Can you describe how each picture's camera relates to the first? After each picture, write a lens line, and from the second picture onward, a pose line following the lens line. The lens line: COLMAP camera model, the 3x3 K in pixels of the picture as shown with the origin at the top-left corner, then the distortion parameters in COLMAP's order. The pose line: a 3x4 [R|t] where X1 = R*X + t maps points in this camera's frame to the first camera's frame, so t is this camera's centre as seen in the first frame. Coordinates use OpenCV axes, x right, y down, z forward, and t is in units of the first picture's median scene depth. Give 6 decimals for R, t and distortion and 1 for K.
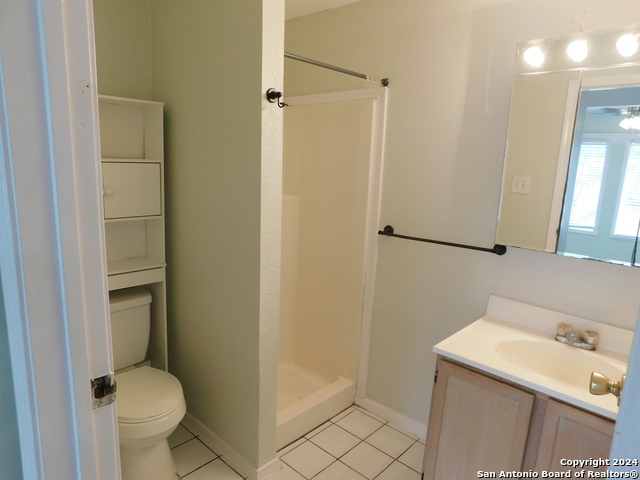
lens RADIAL K [[423.5, 0, 319.8], [0, 423.5, 236.9], [0, 0, 1]] dist [-0.067290, 0.048092]
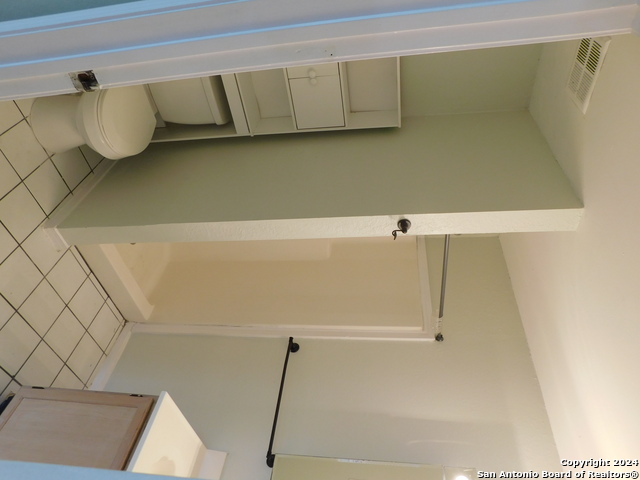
lens RADIAL K [[423.5, 0, 319.9], [0, 423.5, 240.4], [0, 0, 1]] dist [-0.067290, 0.048092]
pose [[0.044528, 0.992151, -0.116849, 0.032252], [-0.998986, 0.045001, 0.001412, -0.101544], [0.006660, 0.116667, 0.993149, -0.035774]]
